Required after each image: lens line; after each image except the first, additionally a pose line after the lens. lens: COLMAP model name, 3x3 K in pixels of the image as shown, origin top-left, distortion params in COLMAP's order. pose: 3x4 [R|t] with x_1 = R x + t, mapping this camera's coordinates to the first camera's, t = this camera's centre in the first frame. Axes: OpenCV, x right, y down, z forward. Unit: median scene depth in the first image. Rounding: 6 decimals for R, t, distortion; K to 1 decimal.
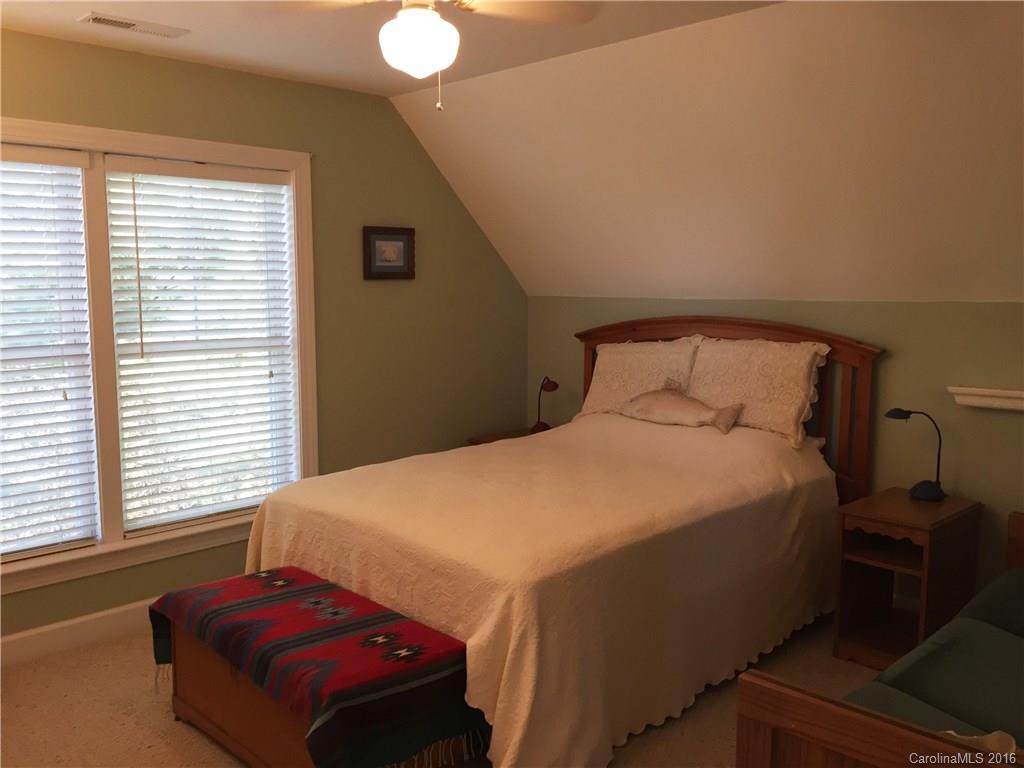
lens RADIAL K [[882.4, 0, 512.0], [0, 882.4, 384.0], [0, 0, 1]] dist [0.085794, -0.107727]
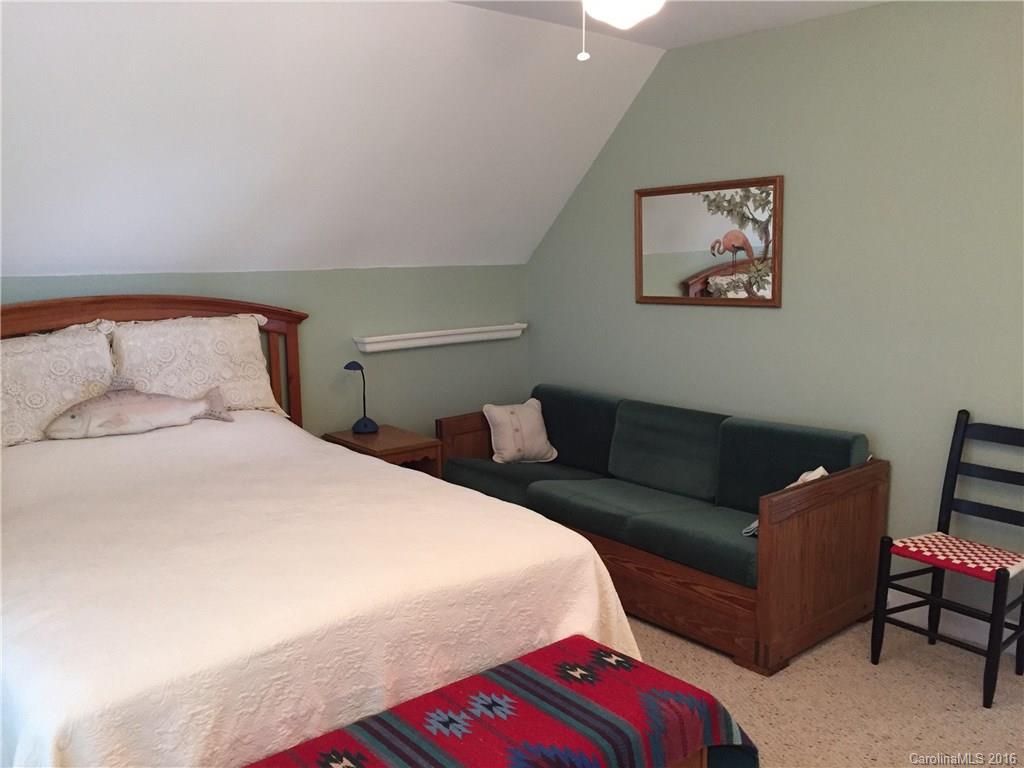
lens RADIAL K [[882.4, 0, 512.0], [0, 882.4, 384.0], [0, 0, 1]] dist [0.085794, -0.107727]
pose [[0.081552, -0.161265, 0.983536, -0.764621], [0.129915, 0.980123, 0.149933, -0.097301], [-0.988166, 0.115549, 0.100882, 0.761814]]
